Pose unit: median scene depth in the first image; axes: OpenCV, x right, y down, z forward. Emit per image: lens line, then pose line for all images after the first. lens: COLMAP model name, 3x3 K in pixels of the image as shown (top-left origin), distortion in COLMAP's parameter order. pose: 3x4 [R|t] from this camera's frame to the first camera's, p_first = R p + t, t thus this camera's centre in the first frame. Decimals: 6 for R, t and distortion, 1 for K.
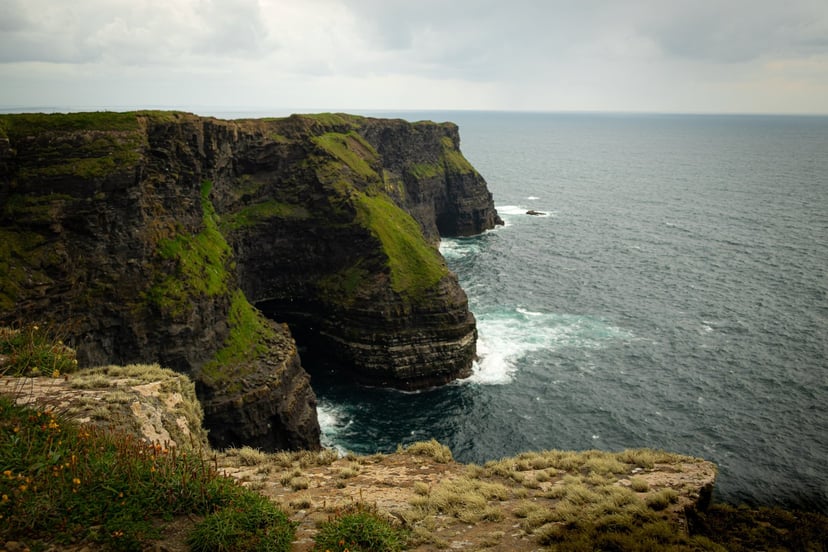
lens RADIAL K [[768.4, 0, 409.0], [0, 768.4, 278.9], [0, 0, 1]] dist [-0.015313, 0.000000]
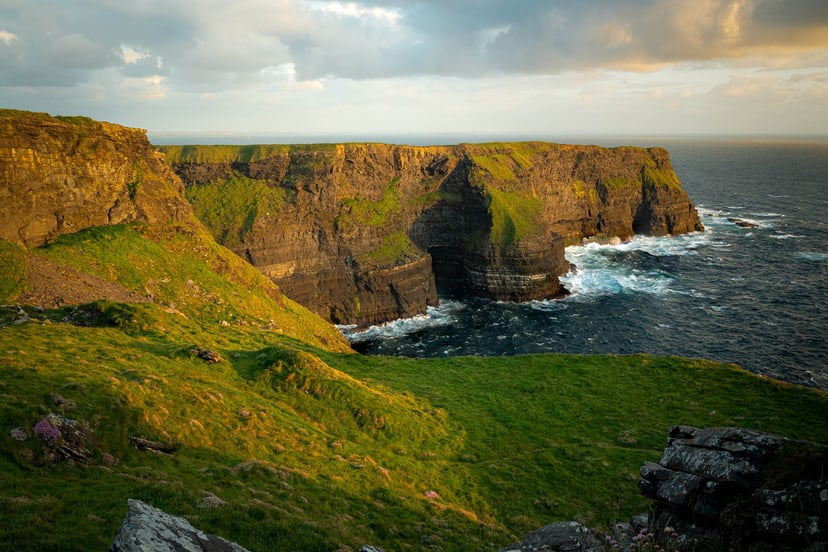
lens RADIAL K [[733.2, 0, 421.4], [0, 733.2, 268.1], [0, 0, 1]] dist [0.014665, 0.007230]
pose [[0.882076, 0.088958, -0.462632, 0.610214], [-0.103466, 0.994615, -0.006022, 0.098442], [0.459605, 0.053179, 0.886530, -0.564907]]
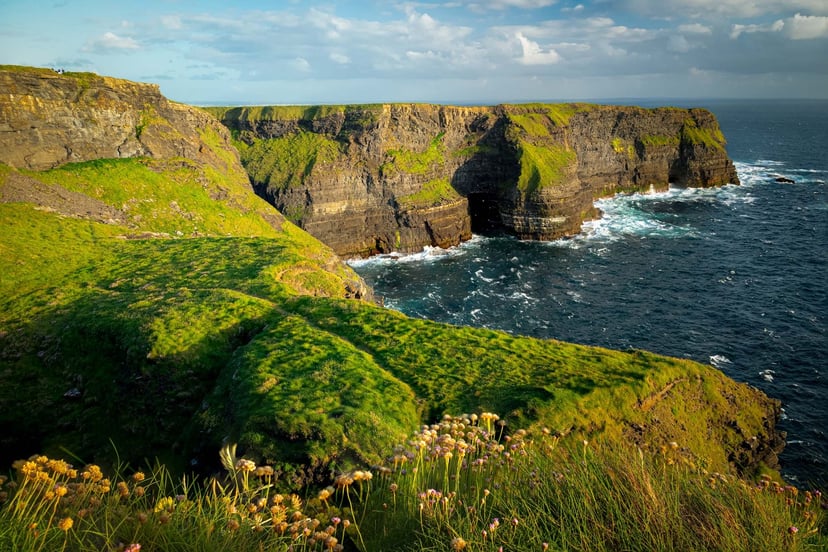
lens RADIAL K [[599.9, 0, 405.9], [0, 599.9, 278.3], [0, 0, 1]] dist [0.002553, -0.003197]
pose [[0.777580, 0.172320, -0.604710, 0.750854], [-0.126888, 0.984932, 0.117508, 0.098363], [0.615848, -0.014642, 0.787729, -0.473253]]
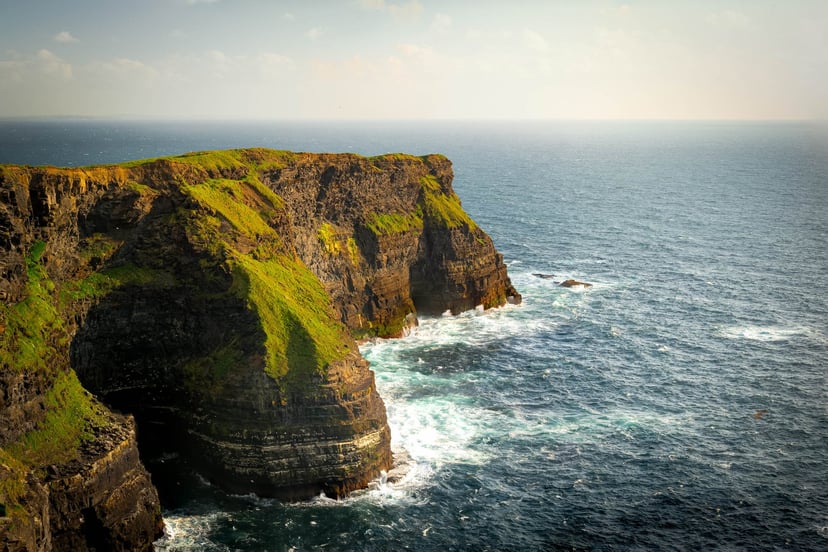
lens RADIAL K [[1280.6, 0, 411.9], [0, 1280.6, 271.8], [0, 0, 1]] dist [-0.012891, 0.000000]
pose [[0.998517, 0.001113, -0.054433, 0.196518], [-0.006327, 0.995389, -0.095707, 0.033235], [0.054075, 0.095910, 0.993920, -0.329560]]
